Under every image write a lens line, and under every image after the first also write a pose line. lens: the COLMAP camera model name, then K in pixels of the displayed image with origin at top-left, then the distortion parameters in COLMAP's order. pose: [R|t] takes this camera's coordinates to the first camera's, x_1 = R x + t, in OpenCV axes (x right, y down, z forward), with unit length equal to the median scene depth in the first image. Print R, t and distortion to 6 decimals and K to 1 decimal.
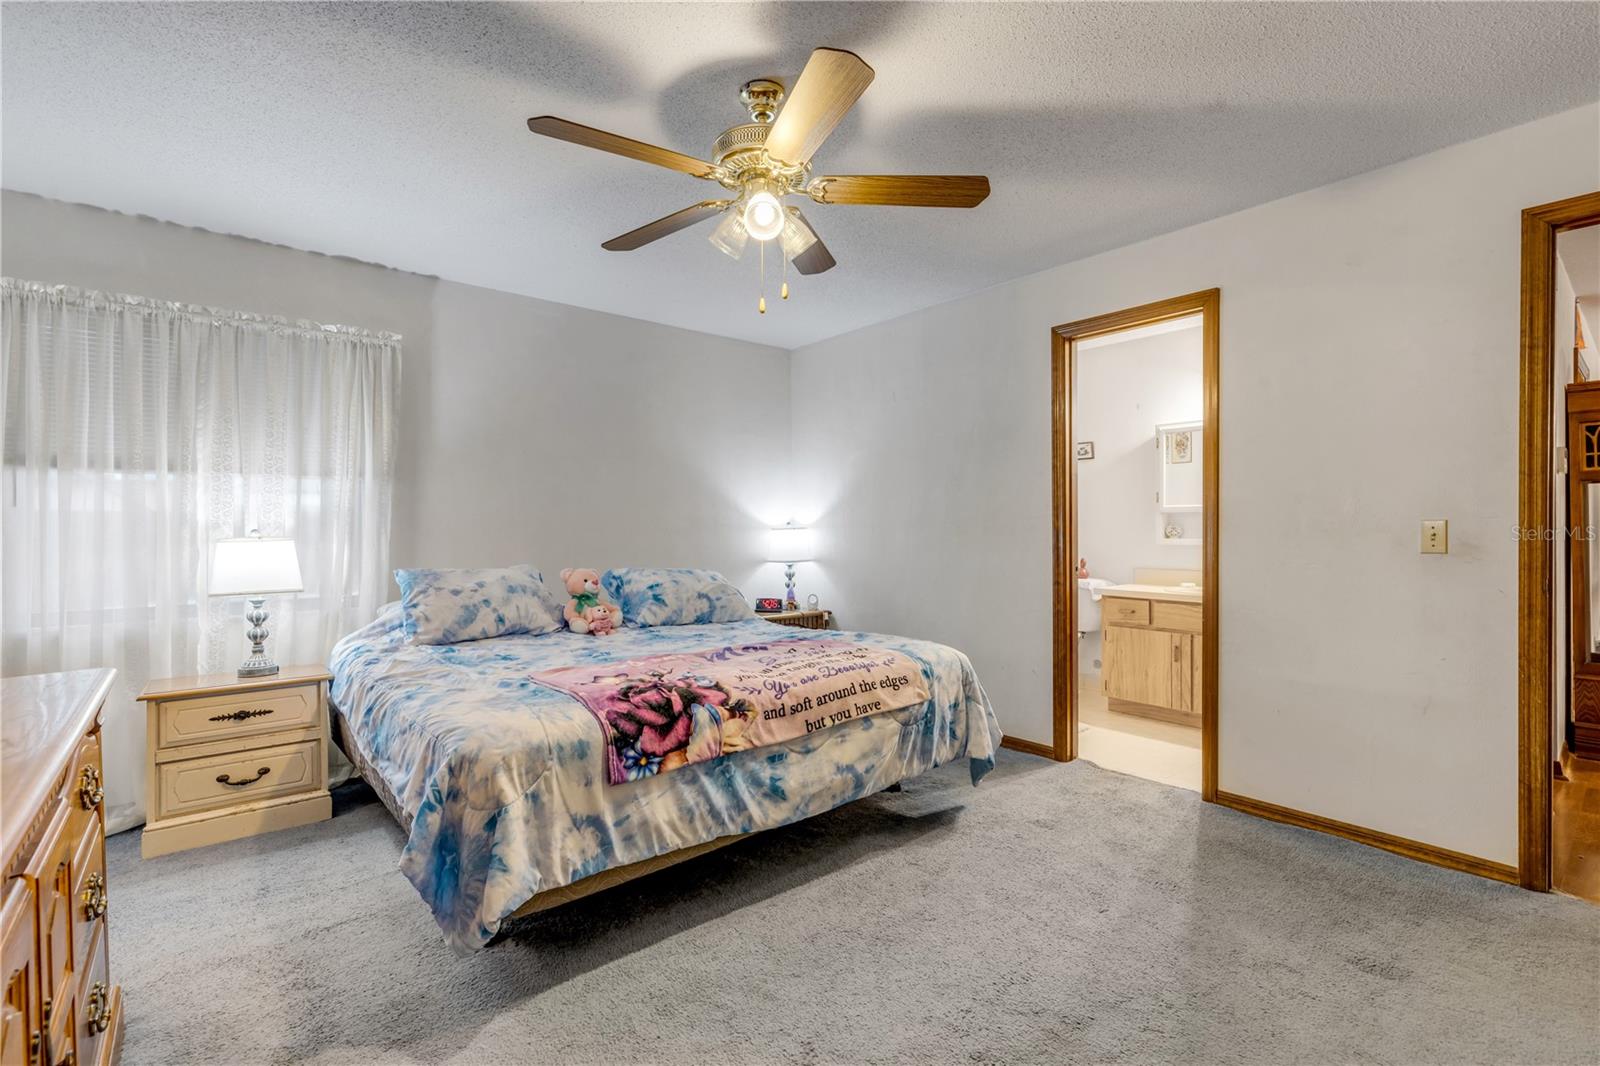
lens RADIAL K [[724.8, 0, 798.6], [0, 724.8, 529.5], [0, 0, 1]] dist [0.005557, -0.001049]
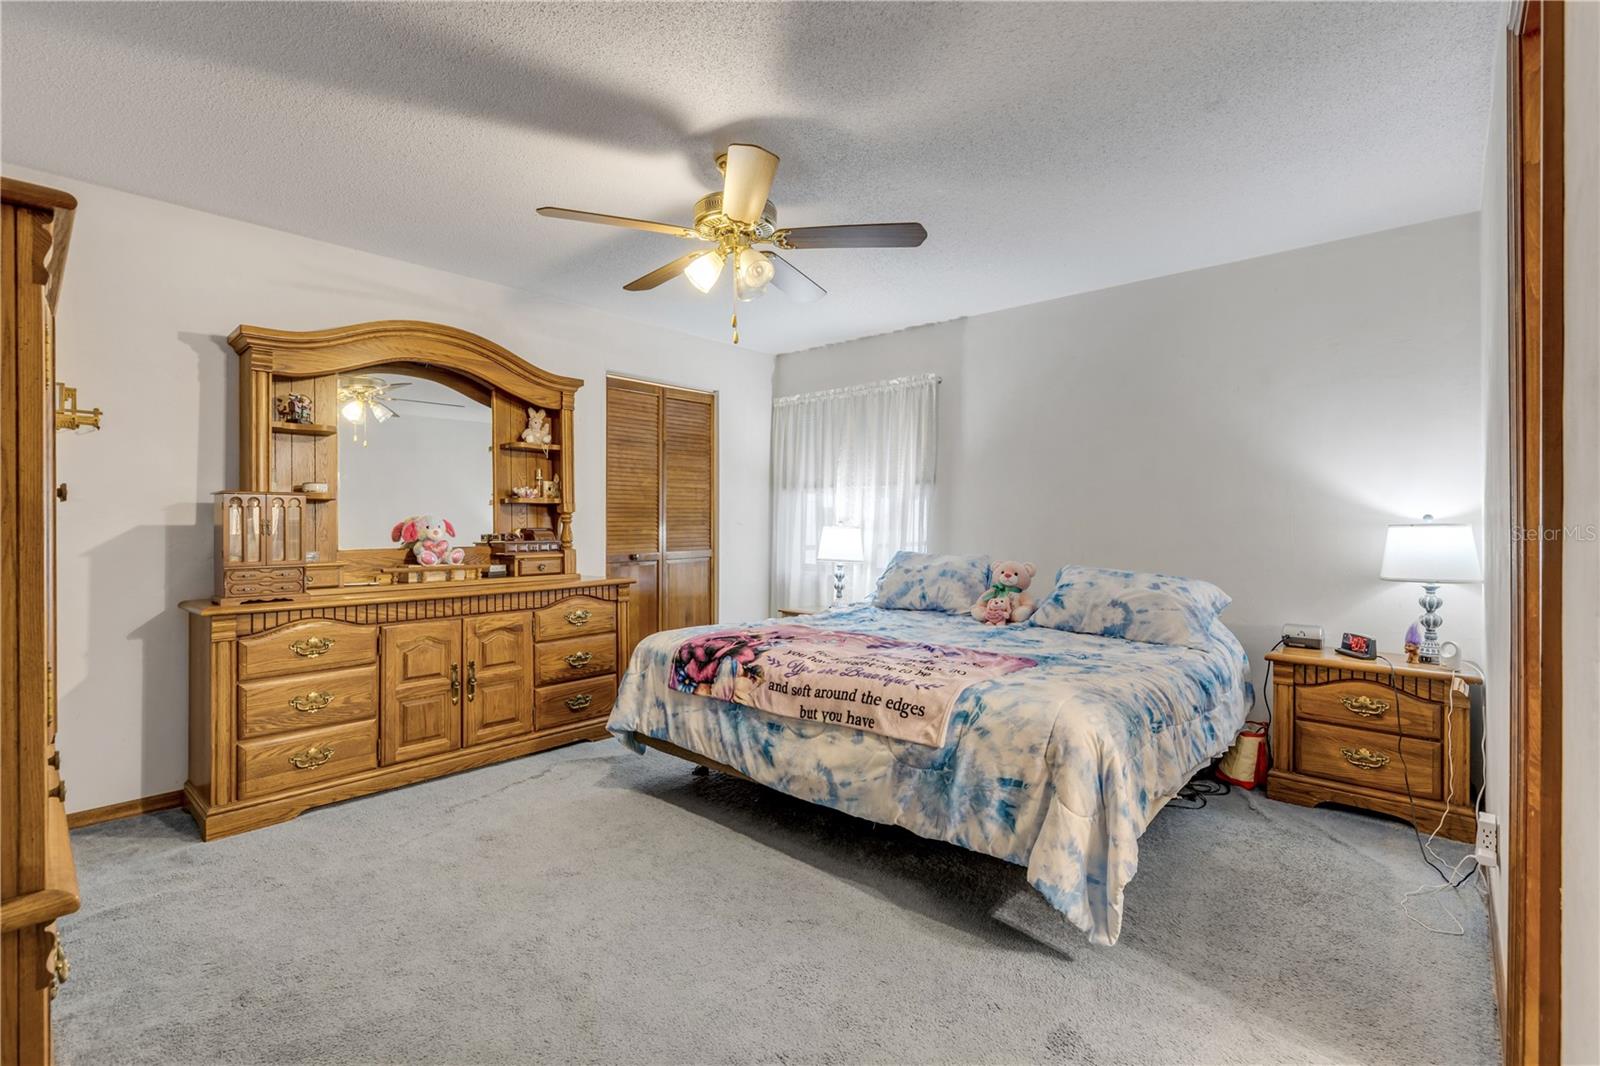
lens RADIAL K [[724.8, 0, 798.6], [0, 724.8, 529.5], [0, 0, 1]] dist [0.005557, -0.001049]
pose [[0.137929, 0.014203, -0.990340, 0.982776], [-0.008128, 0.999880, 0.013208, -0.003468], [0.990409, 0.006228, 0.138028, 0.803726]]
